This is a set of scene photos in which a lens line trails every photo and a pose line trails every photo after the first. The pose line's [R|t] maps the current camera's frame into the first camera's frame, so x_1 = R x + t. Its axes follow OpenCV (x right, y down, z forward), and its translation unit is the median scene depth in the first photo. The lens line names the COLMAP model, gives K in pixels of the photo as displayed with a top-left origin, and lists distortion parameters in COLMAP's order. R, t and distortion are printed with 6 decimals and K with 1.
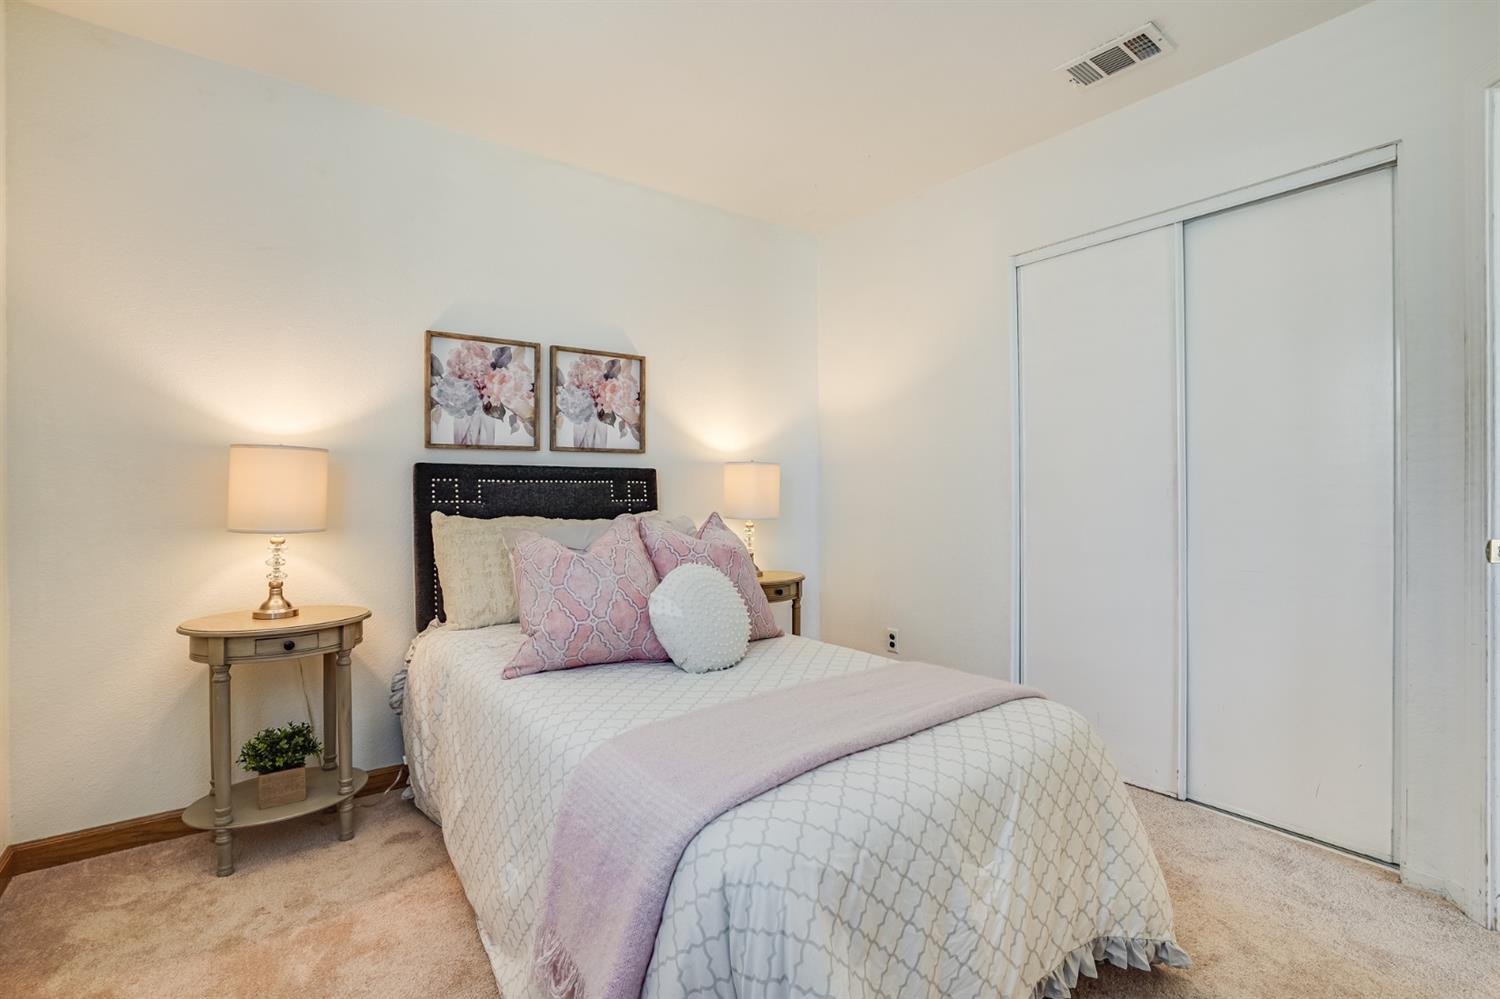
lens RADIAL K [[710.0, 0, 750.0], [0, 710.0, 499.5], [0, 0, 1]] dist [-0.001974, -0.000265]
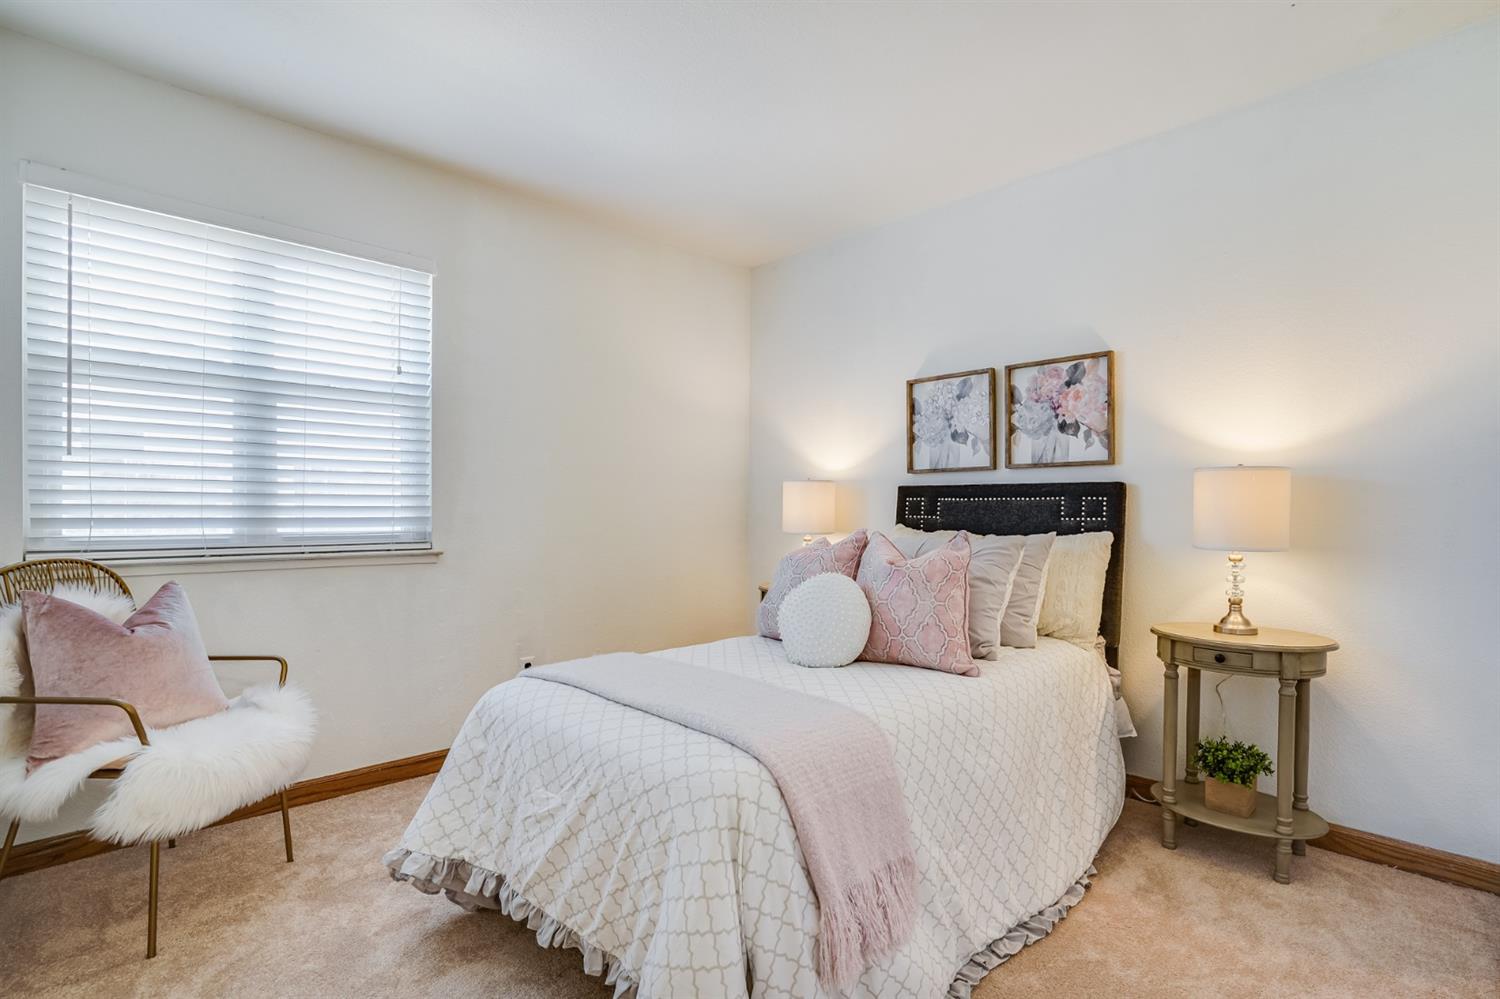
lens RADIAL K [[737.3, 0, 748.3], [0, 737.3, 520.6], [0, 0, 1]] dist [-0.042607, -0.000180]
pose [[0.128199, 0.018280, -0.991580, 0.689579], [-0.012822, 0.999777, 0.016774, -0.006716], [0.991666, 0.010563, 0.128405, 0.474097]]
